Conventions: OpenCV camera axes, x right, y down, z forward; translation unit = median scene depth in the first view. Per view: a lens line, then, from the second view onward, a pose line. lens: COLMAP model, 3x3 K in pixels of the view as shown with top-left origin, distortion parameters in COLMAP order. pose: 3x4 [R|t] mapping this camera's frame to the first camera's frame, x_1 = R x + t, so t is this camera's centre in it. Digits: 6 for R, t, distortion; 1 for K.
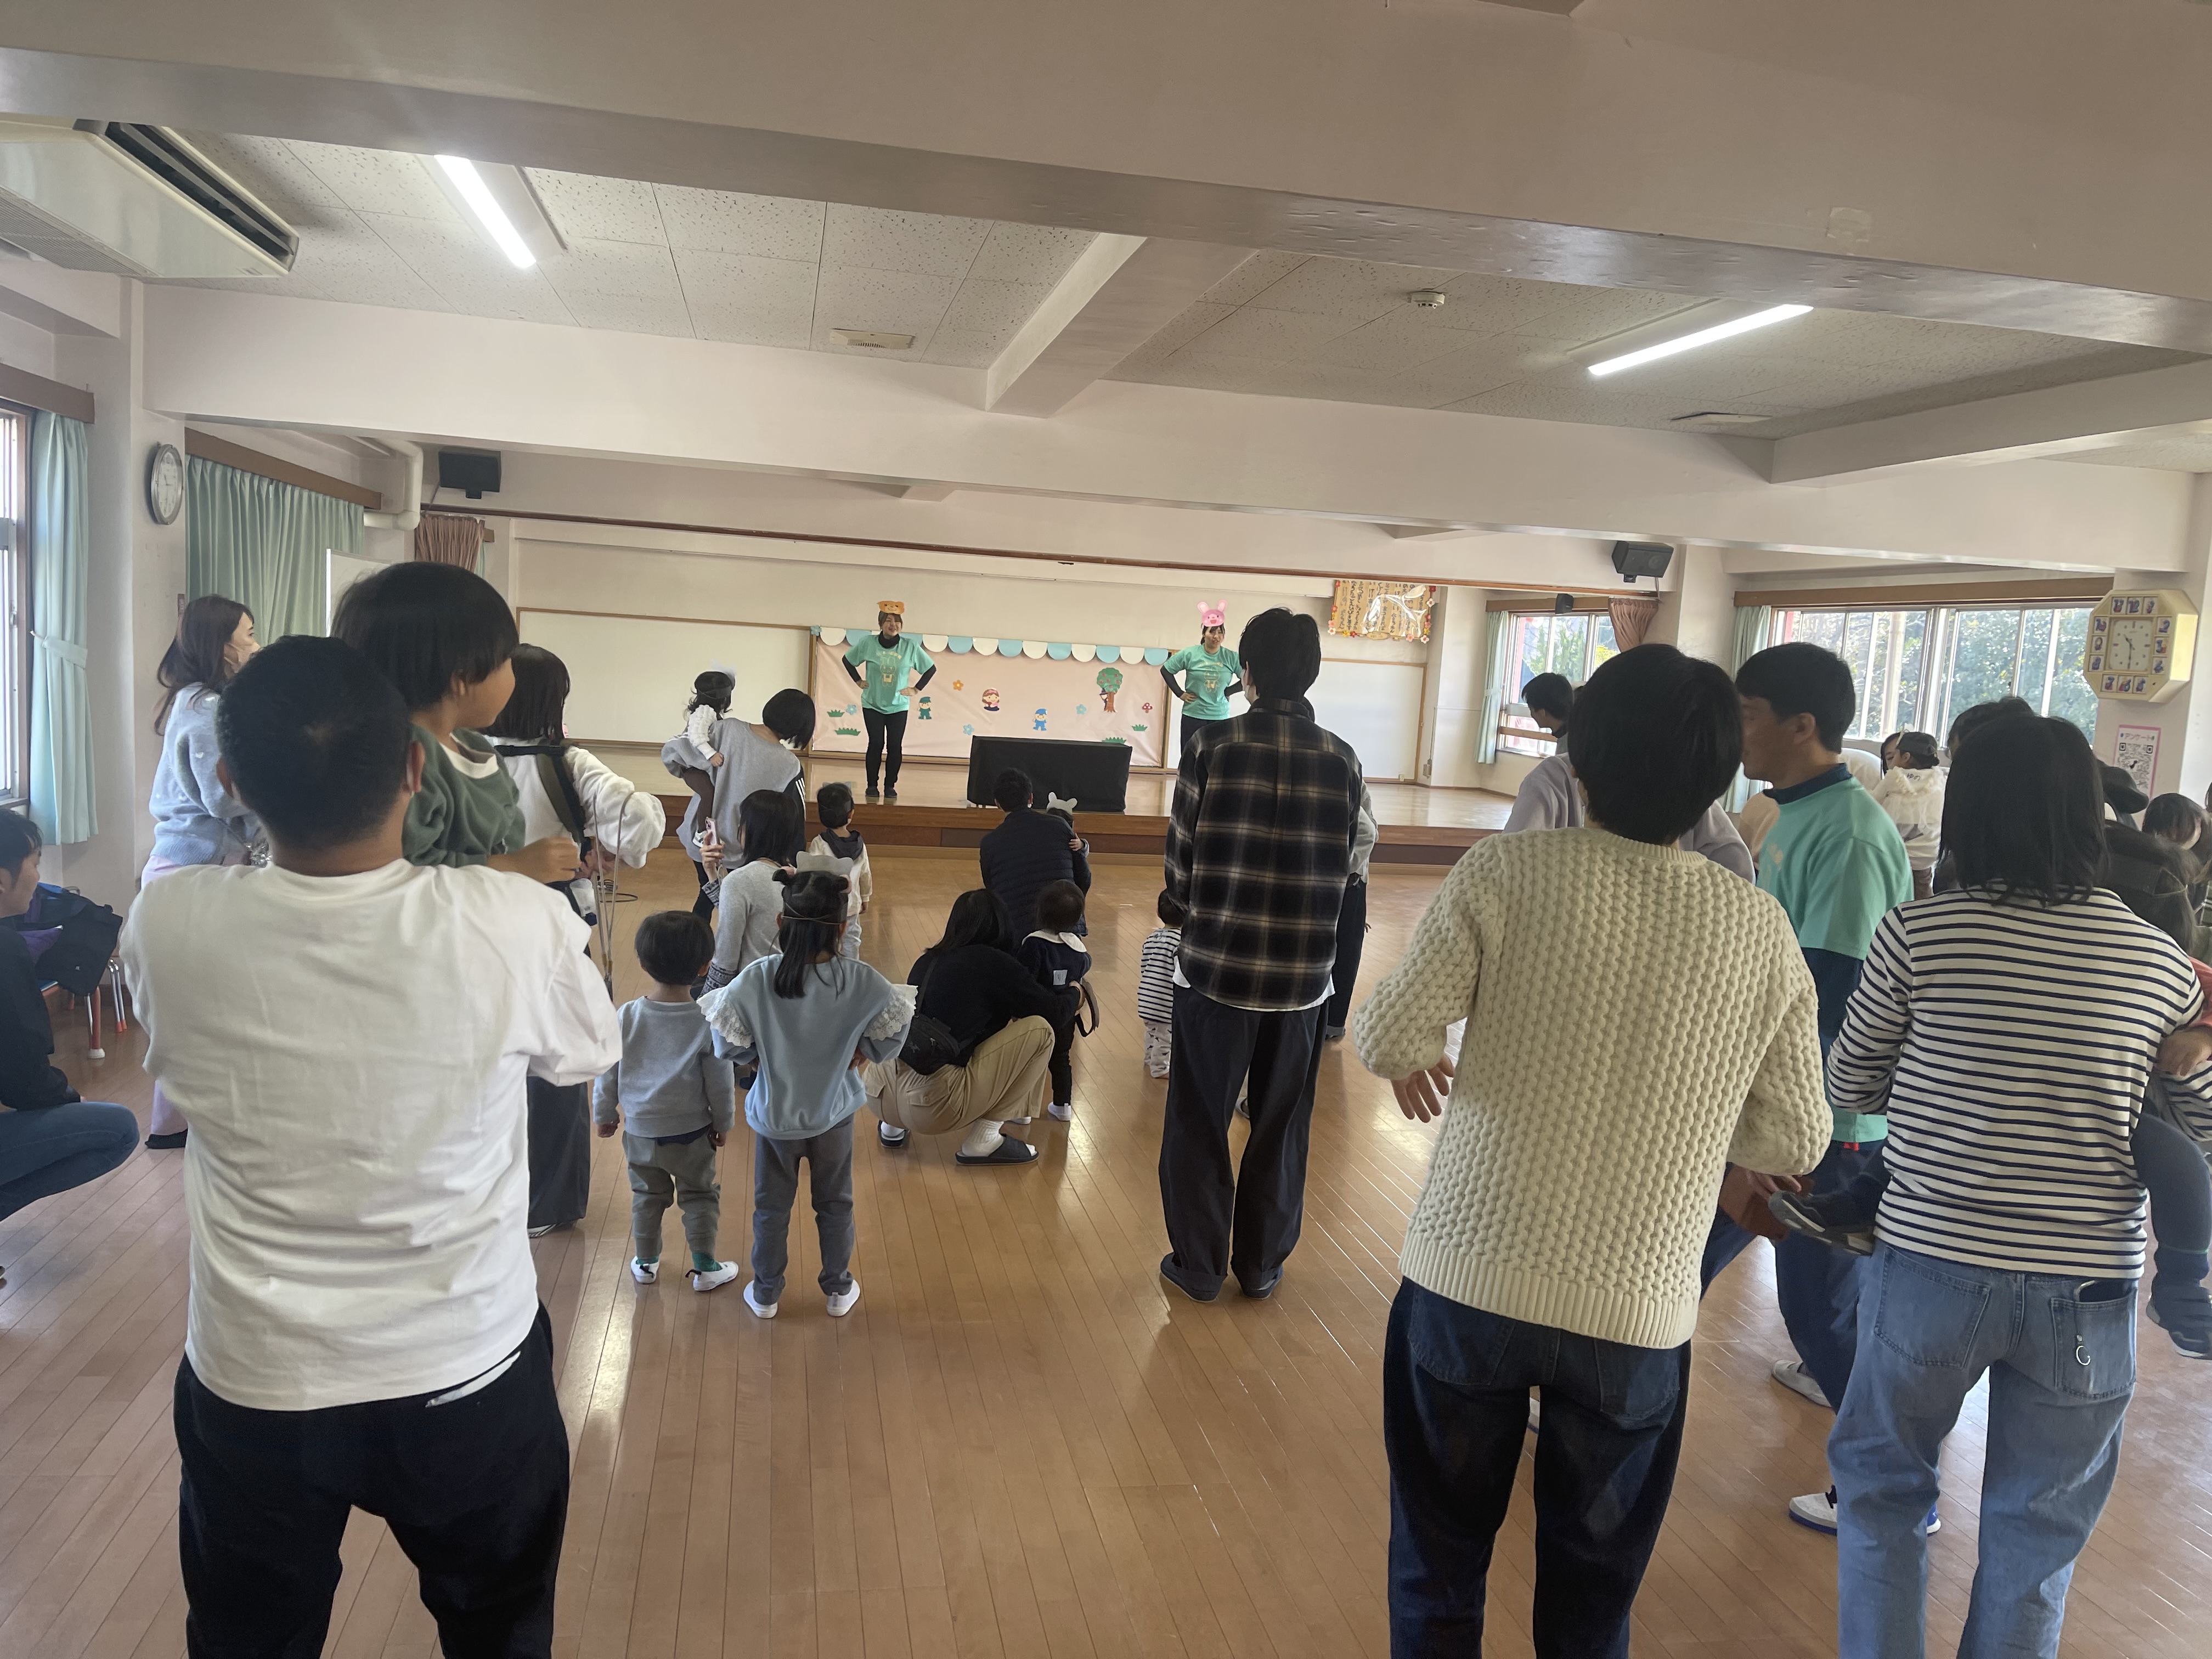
lens RADIAL K [[1680.8, 0, 1106.0], [0, 1680.8, 829.5], [0, 0, 1]] dist [0.075782, -0.099024]
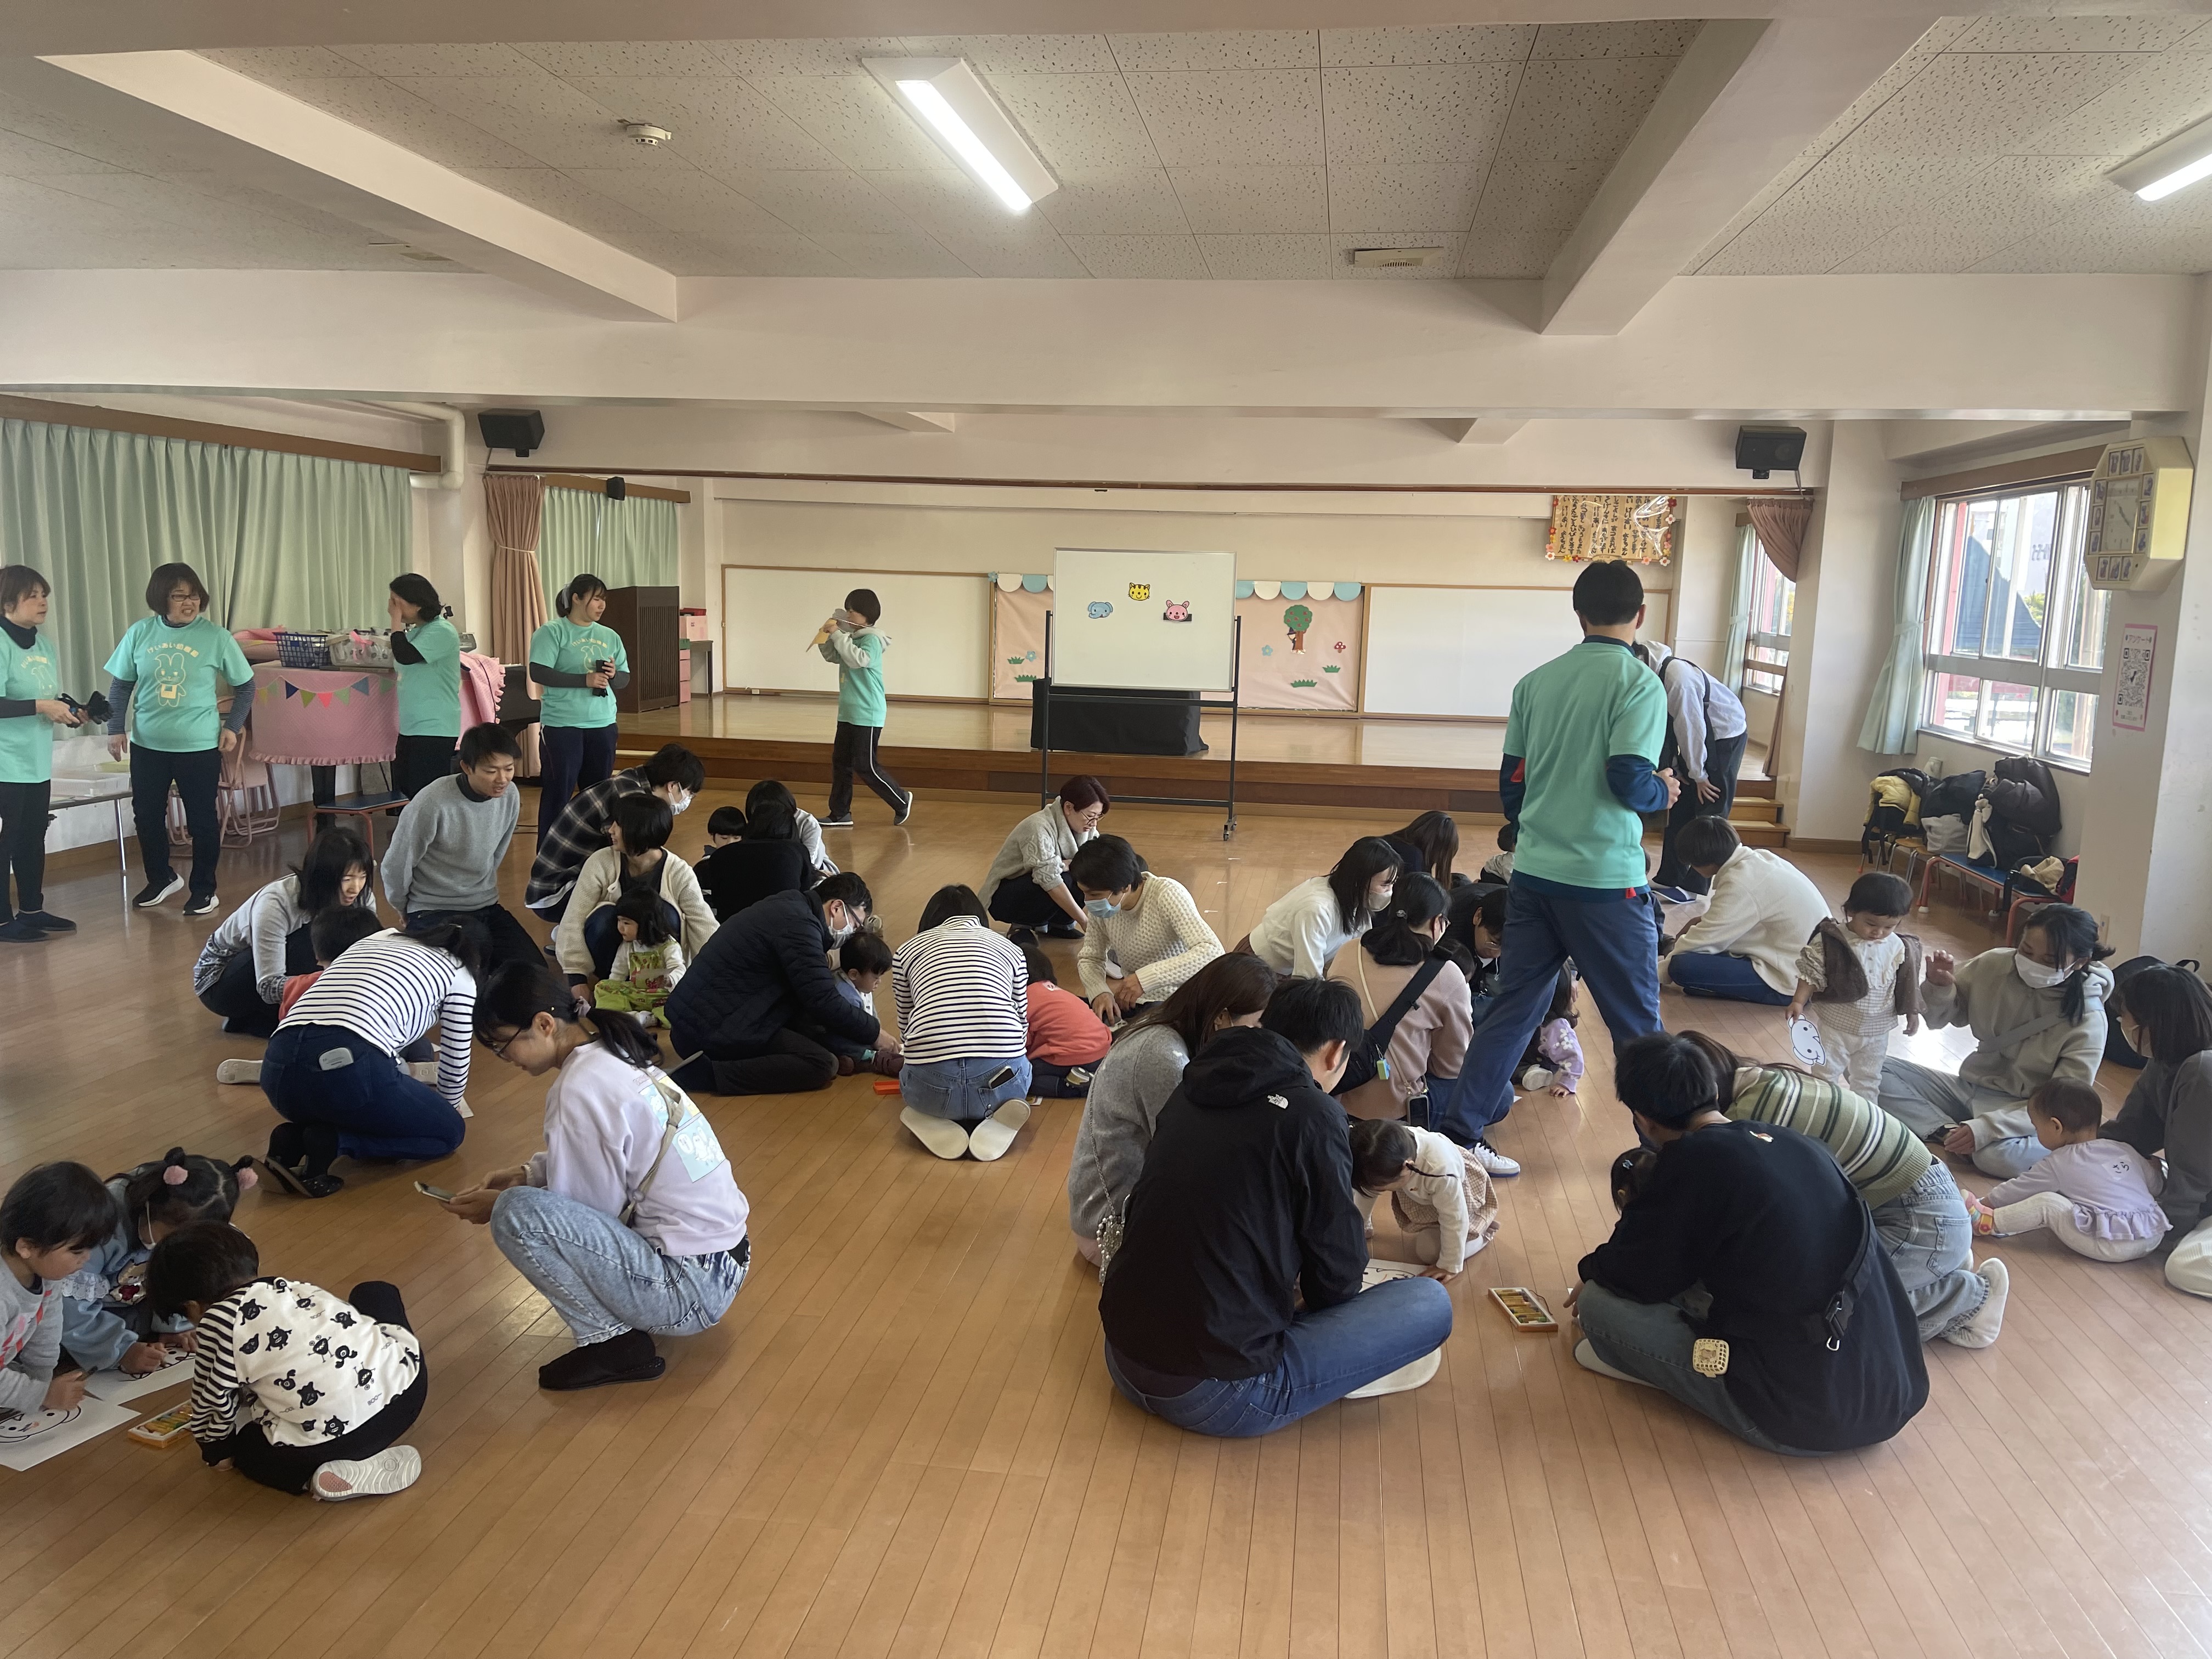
lens RADIAL K [[1680.8, 0, 1106.0], [0, 1680.8, 829.5], [0, 0, 1]] dist [0.075782, -0.099024]
pose [[0.949952, 0.010428, -0.312222, 0.262082], [-0.002634, 0.999675, 0.025375, 0.007071], [0.312385, -0.023282, 0.949670, 0.095141]]
